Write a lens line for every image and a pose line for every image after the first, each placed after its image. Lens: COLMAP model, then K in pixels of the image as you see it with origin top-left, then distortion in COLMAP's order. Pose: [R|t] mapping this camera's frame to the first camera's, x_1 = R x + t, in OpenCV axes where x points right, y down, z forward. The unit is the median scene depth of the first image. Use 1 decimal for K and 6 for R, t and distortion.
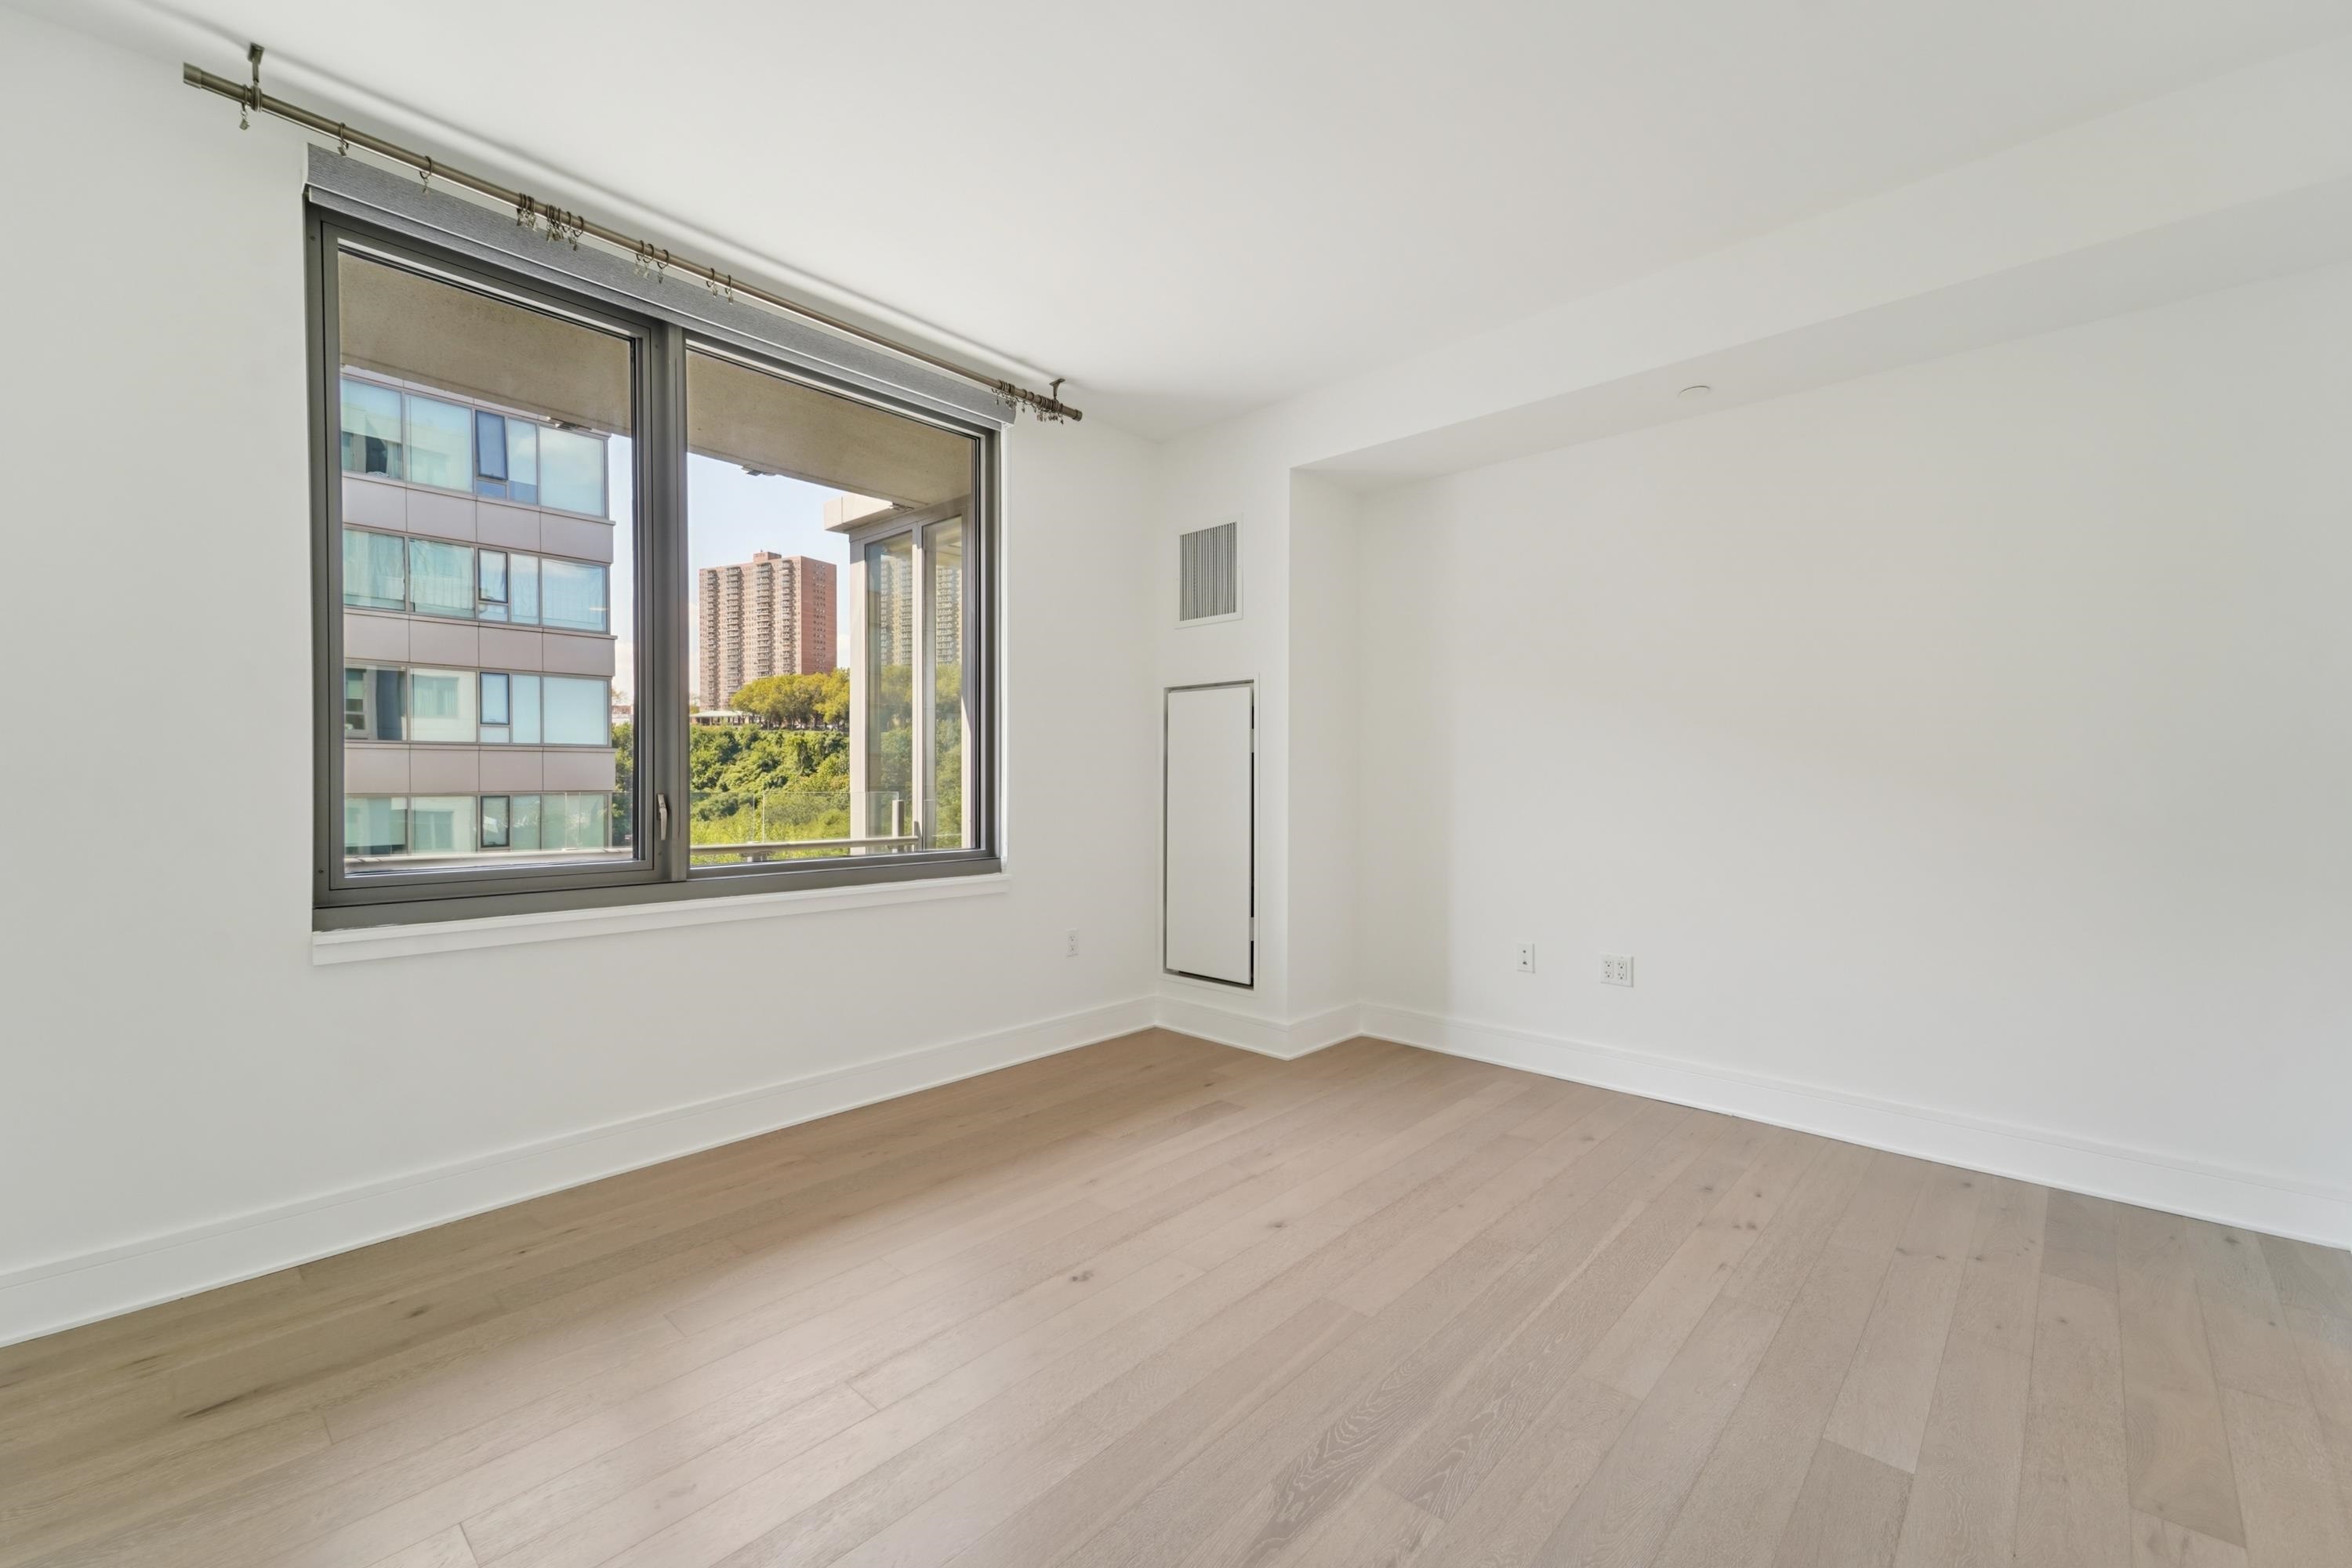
lens RADIAL K [[982.5, 0, 1168.2], [0, 982.5, 781.2], [0, 0, 1]] dist [0.016245, -0.005147]
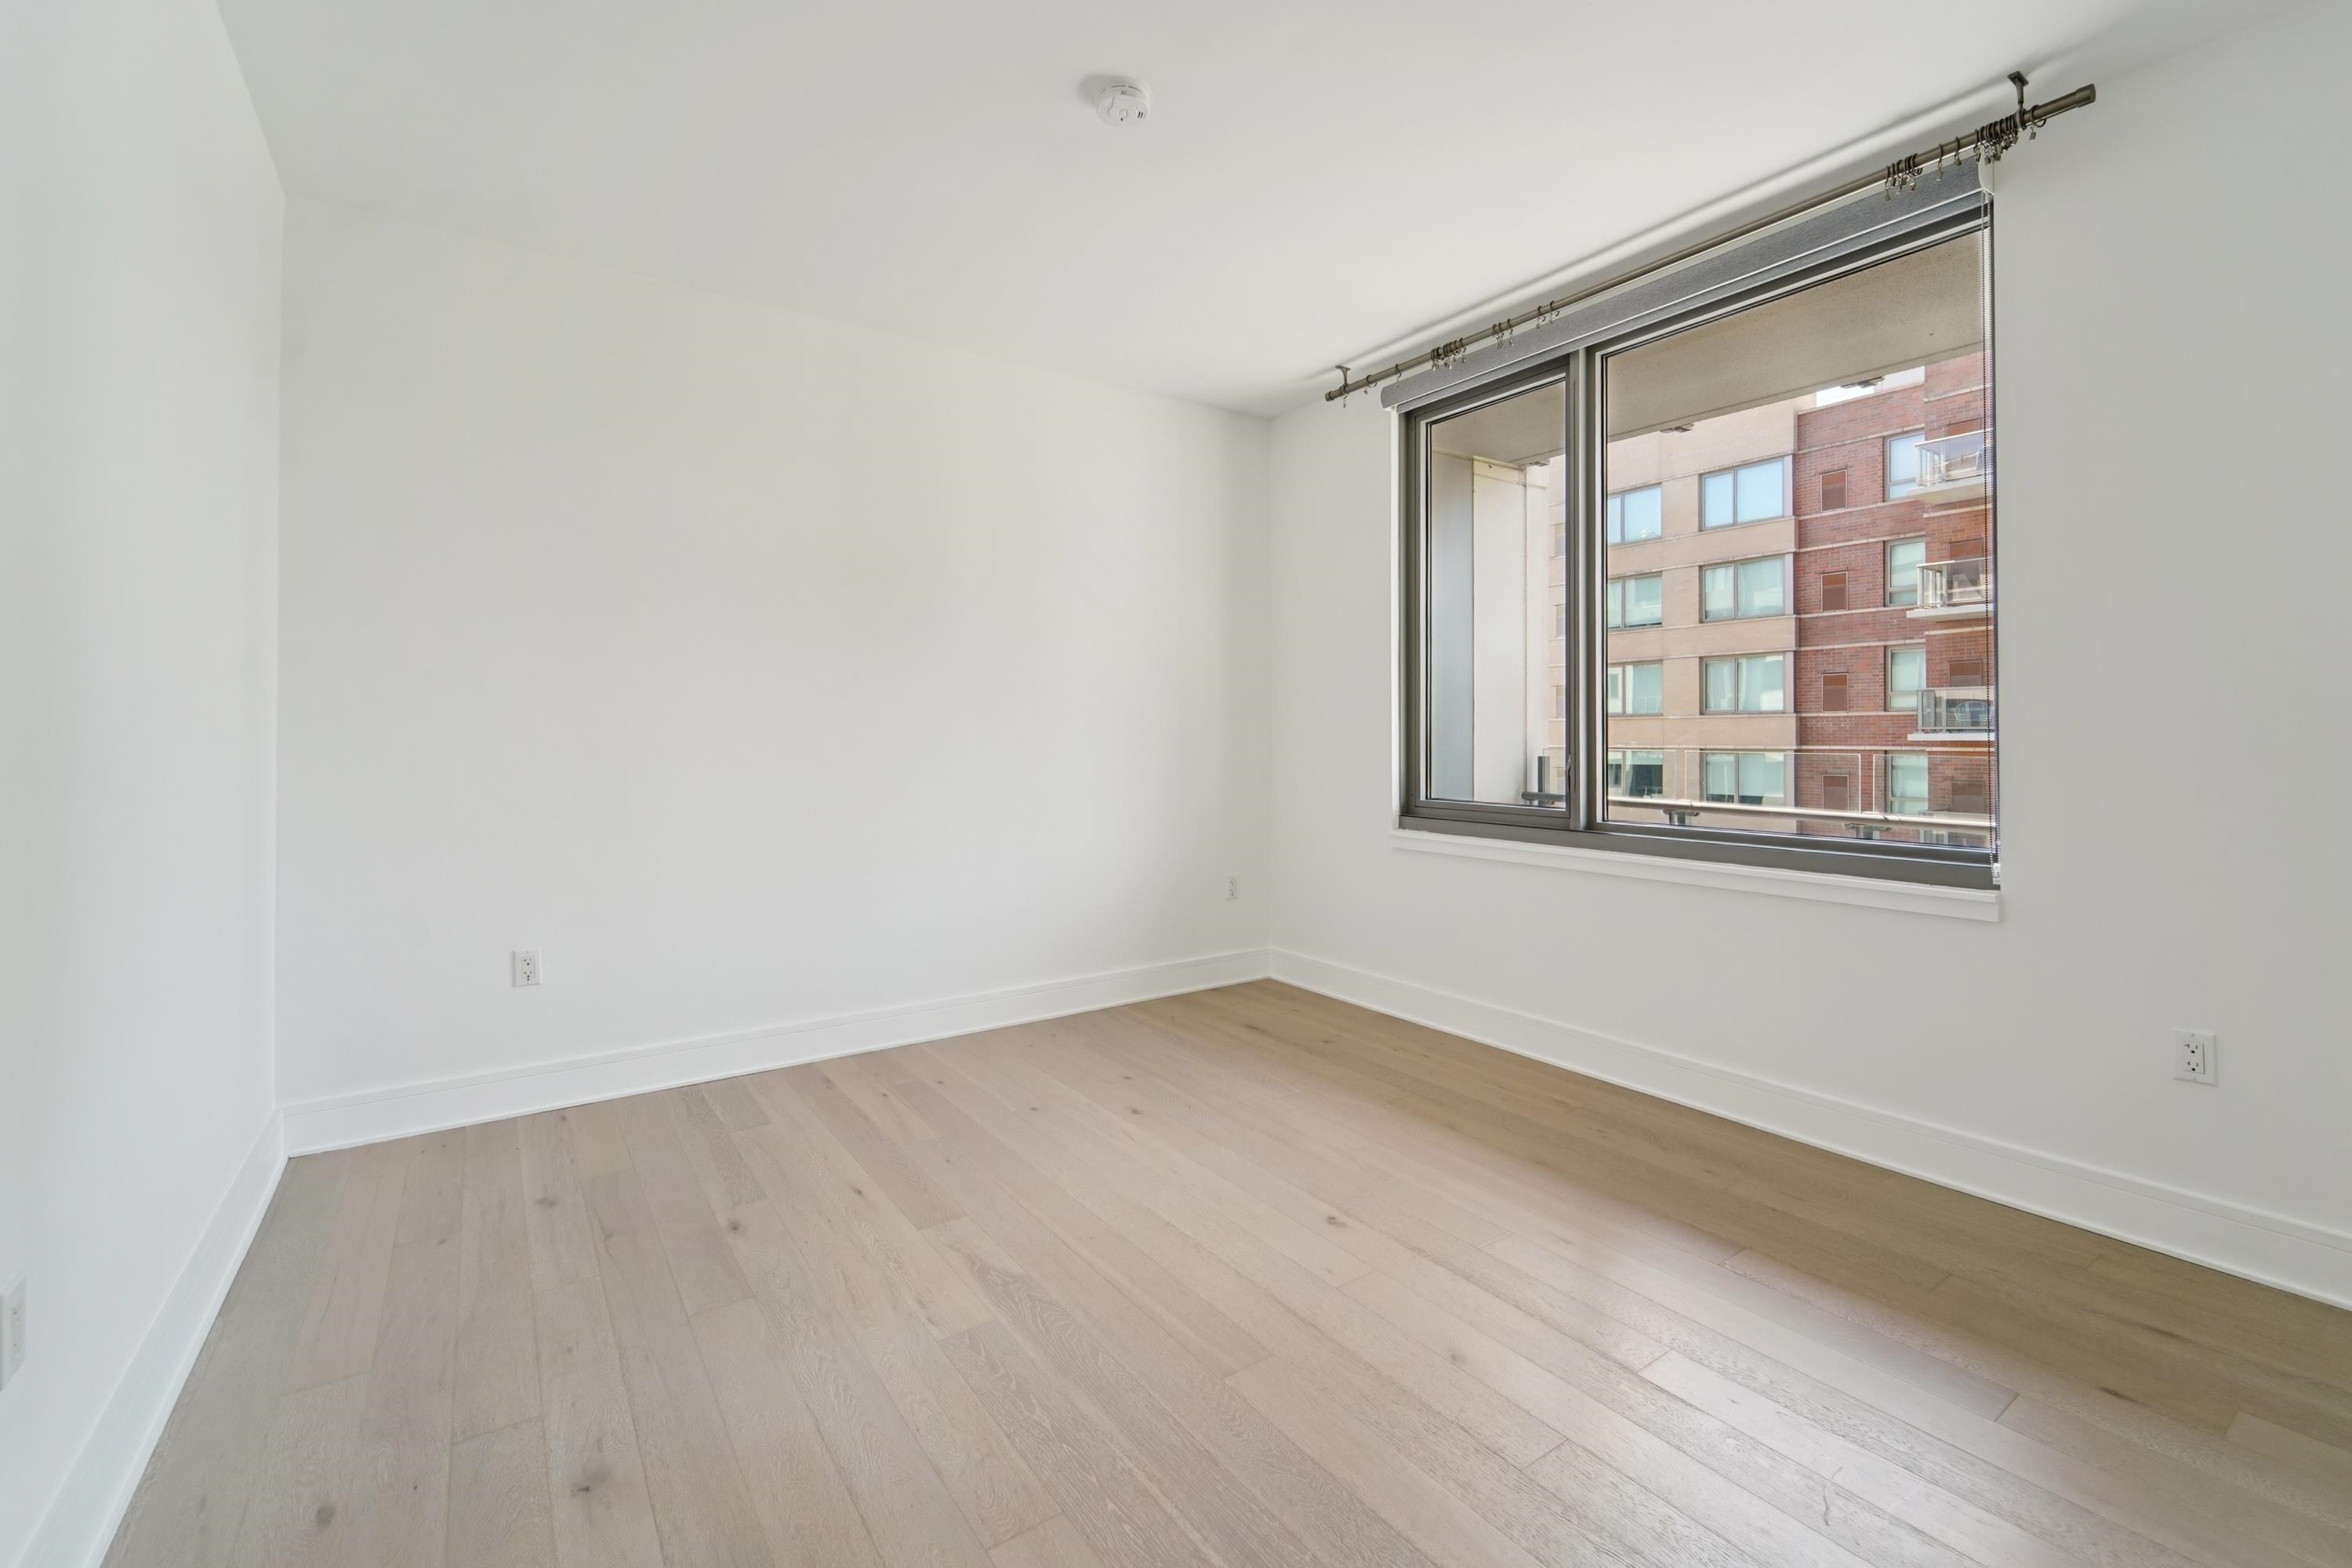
lens RADIAL K [[982.5, 0, 1175.1], [0, 982.5, 721.1], [0, 0, 1]] dist [0.016245, -0.005147]
pose [[-0.220268, -0.020827, -0.975217, 0.821230], [-0.004312, 0.999783, -0.020378, -0.001272], [0.975430, -0.000284, -0.220310, 0.895094]]
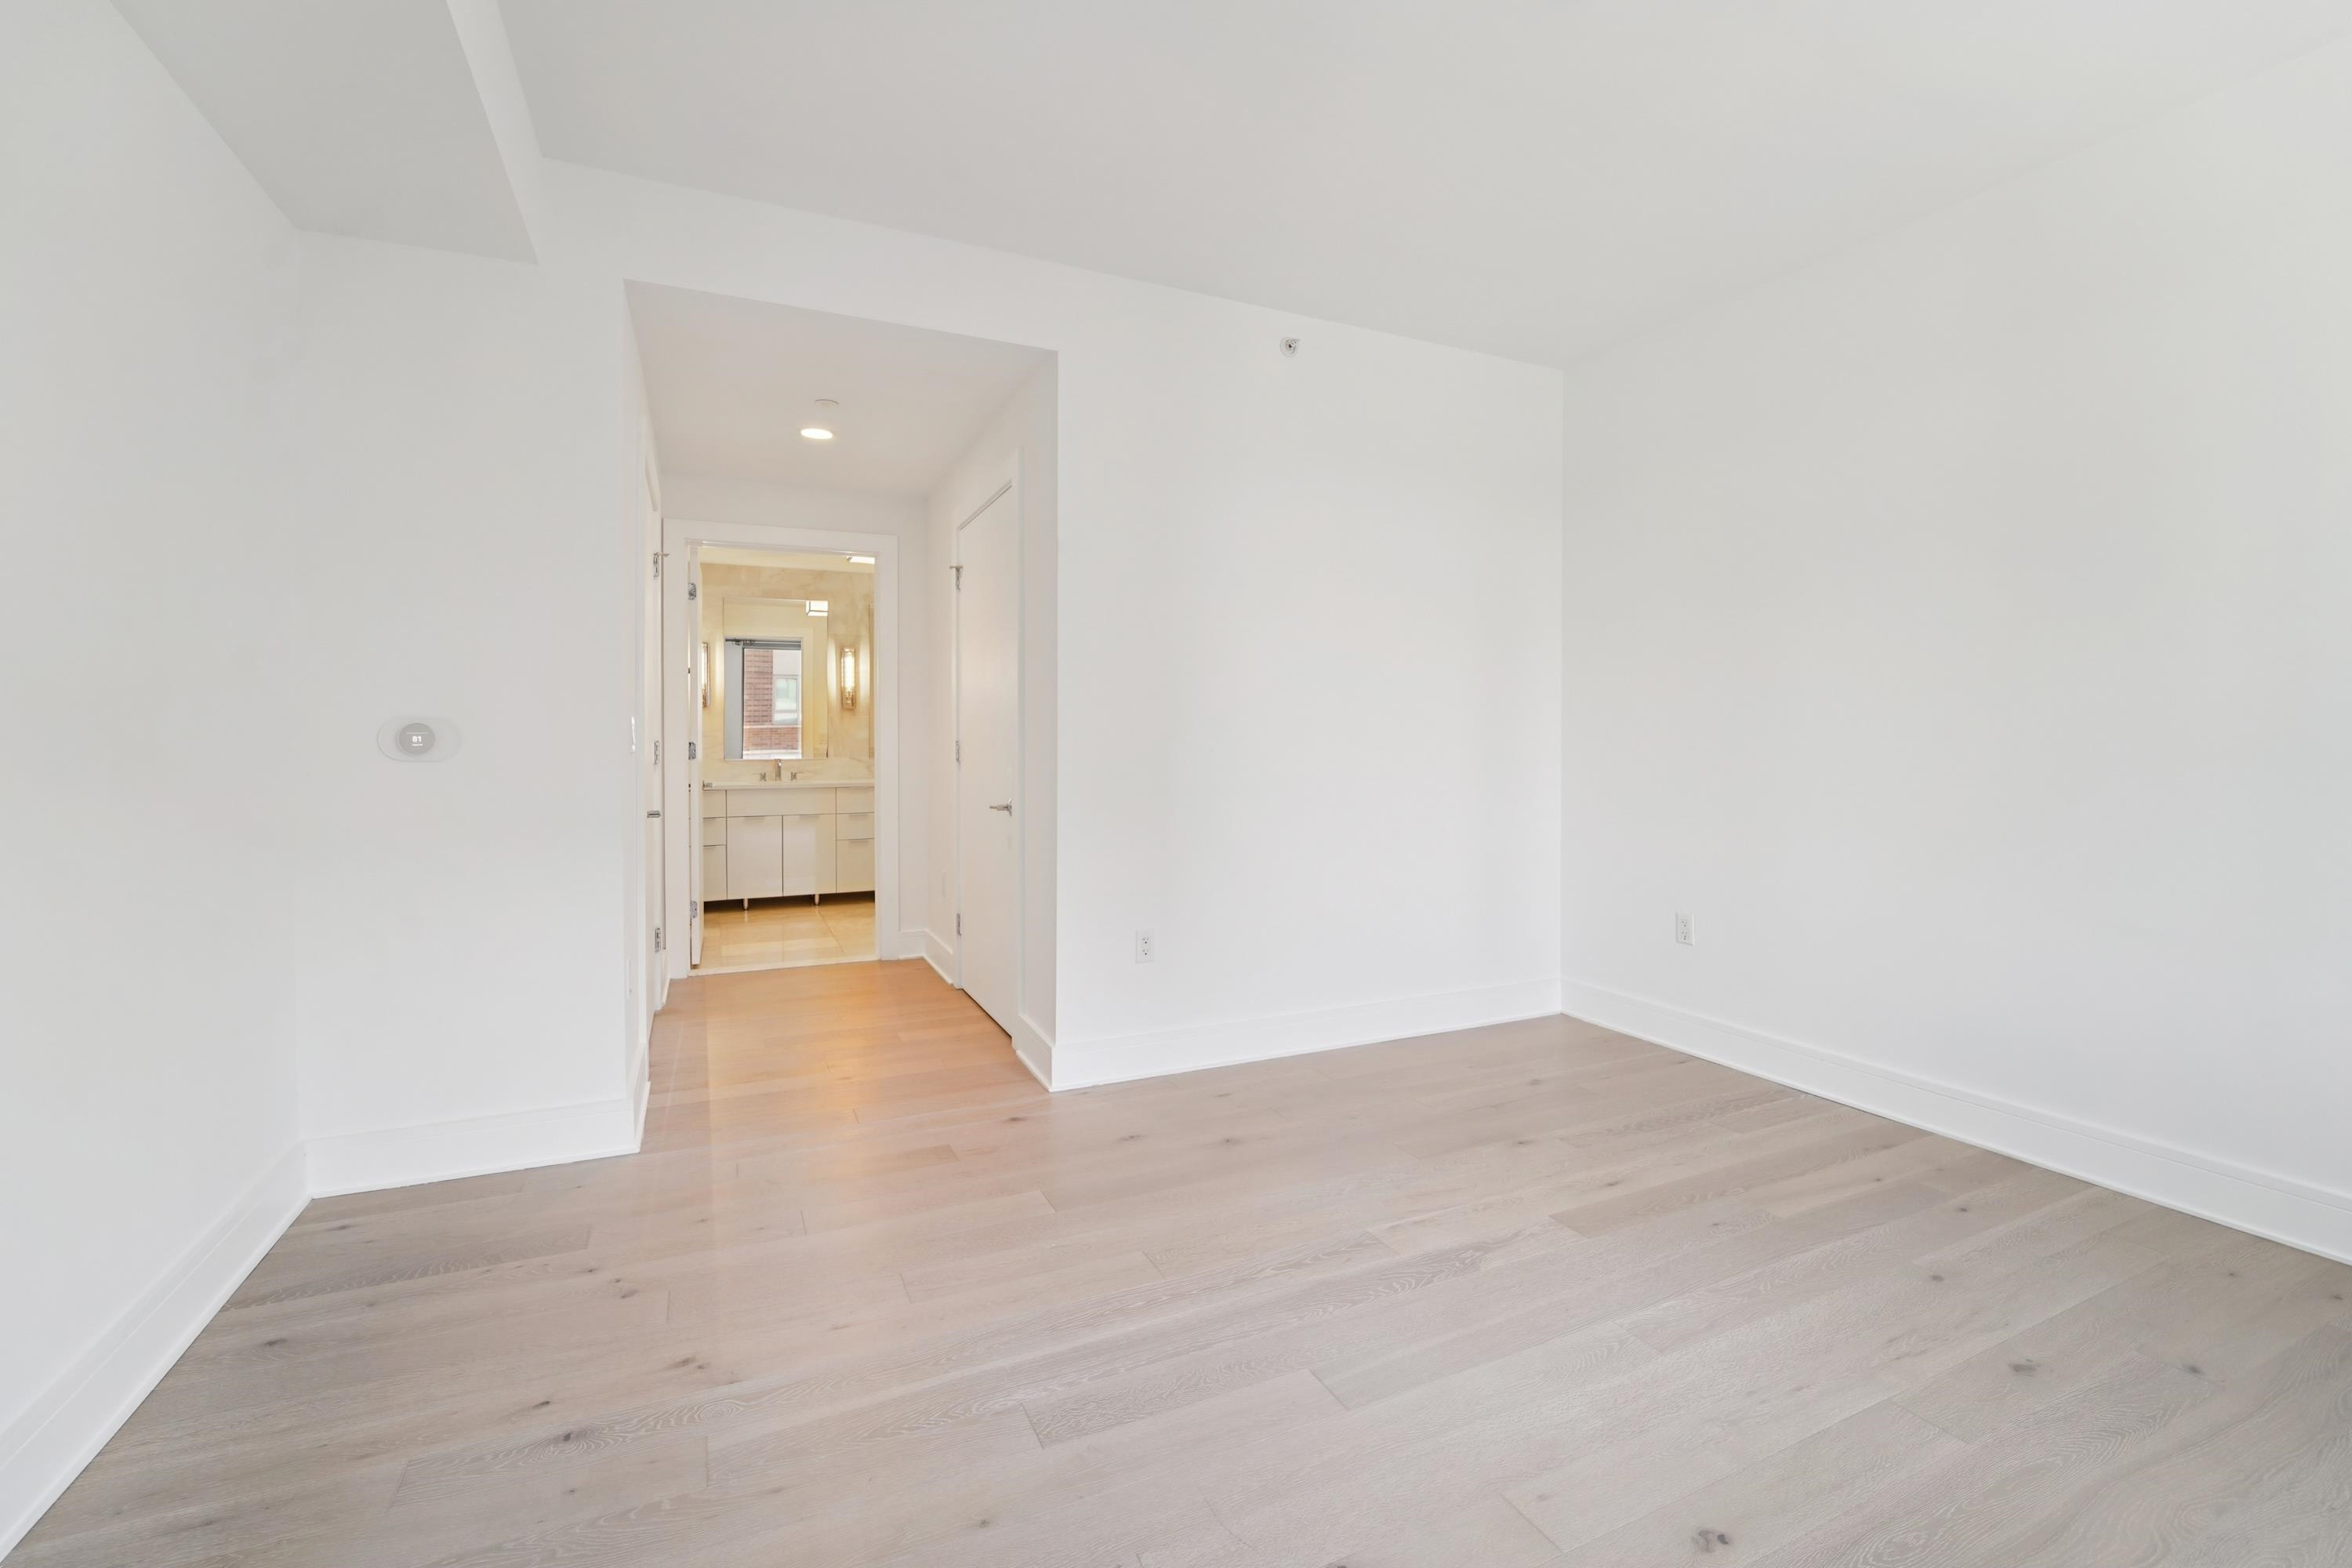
lens RADIAL K [[982.5, 0, 1181.7], [0, 982.5, 738.4], [0, 0, 1]] dist [0.016245, -0.005147]
pose [[-0.930769, -0.000888, 0.365607, -0.003153], [0.000337, 0.999995, 0.003288, 0.000561], [-0.365608, 0.003183, -0.930764, 1.423704]]
